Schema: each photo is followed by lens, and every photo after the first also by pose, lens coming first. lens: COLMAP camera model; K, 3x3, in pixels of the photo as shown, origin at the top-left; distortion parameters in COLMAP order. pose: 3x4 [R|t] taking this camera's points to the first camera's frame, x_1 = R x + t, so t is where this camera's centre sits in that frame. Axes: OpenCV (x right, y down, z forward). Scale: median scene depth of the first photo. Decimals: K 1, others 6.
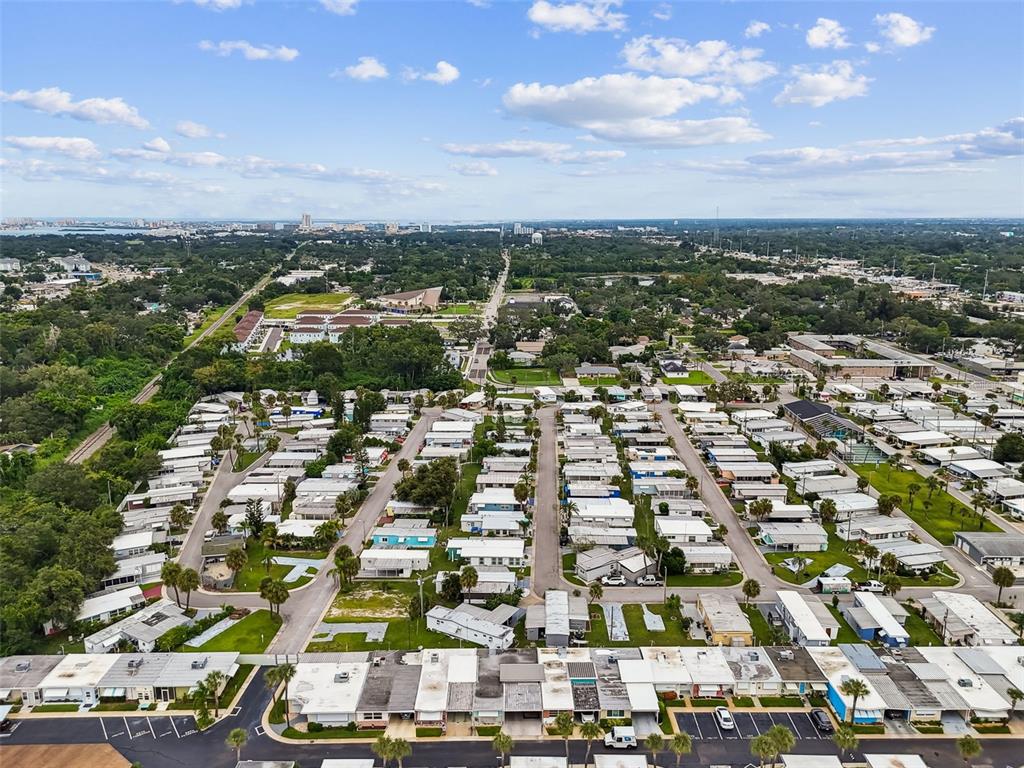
lens RADIAL K [[775.4, 0, 506.7], [0, 775.4, 377.2], [0, 0, 1]] dist [0.090891, -0.085873]
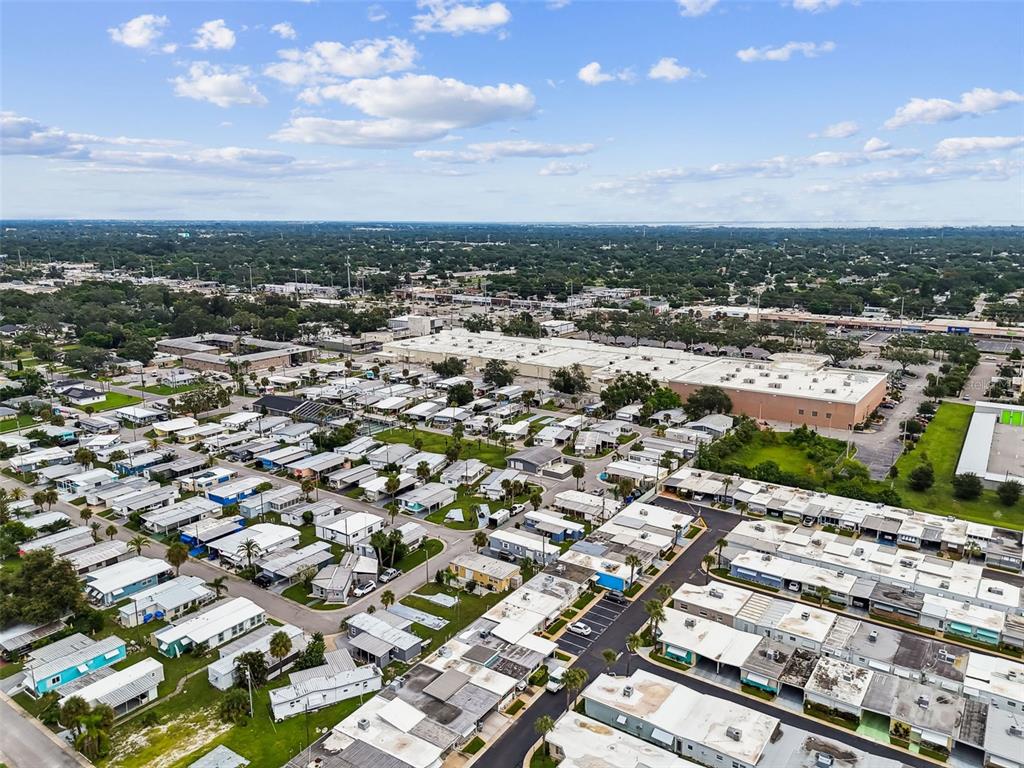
lens RADIAL K [[779.0, 0, 515.0], [0, 779.0, 384.2], [0, 0, 1]] dist [0.092545, -0.089309]
pose [[0.549507, -0.179480, 0.815983, -0.467687], [0.174443, 0.979775, 0.098032, -0.049380], [-0.817075, 0.088473, 0.569703, 0.237820]]
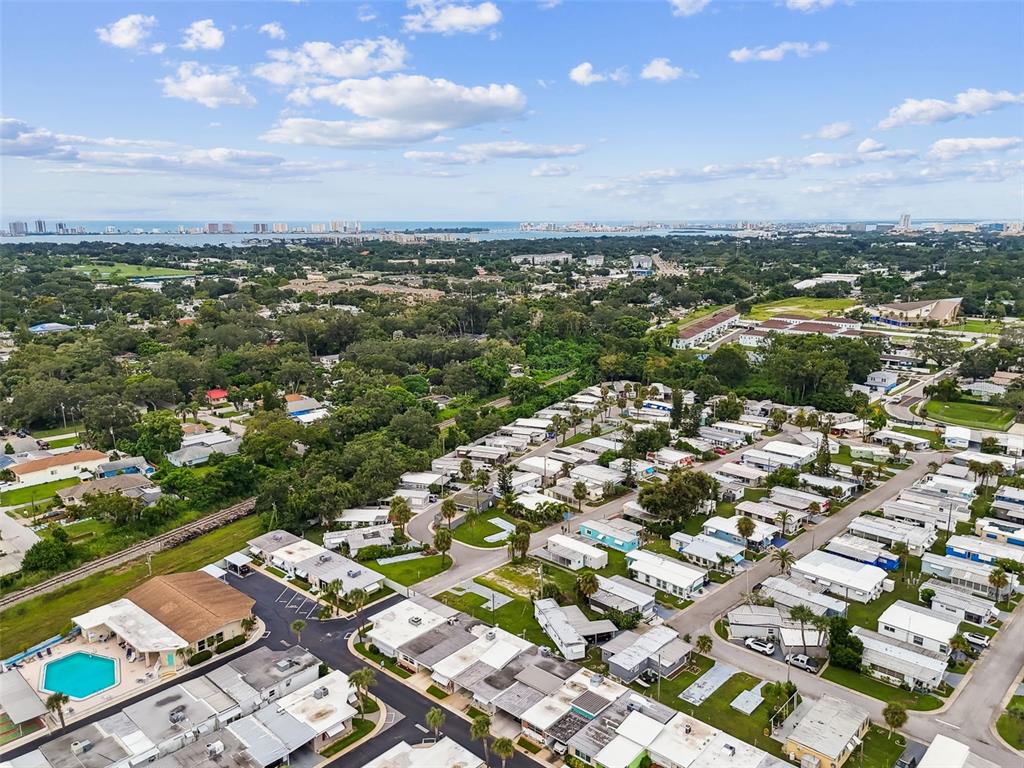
lens RADIAL K [[775.4, 0, 506.7], [0, 775.4, 377.2], [0, 0, 1]] dist [0.090891, -0.085873]
pose [[0.743211, 0.132837, -0.655738, 0.410252], [-0.133869, 0.989798, 0.048783, -0.029367], [0.655528, 0.051527, 0.753411, 0.147806]]
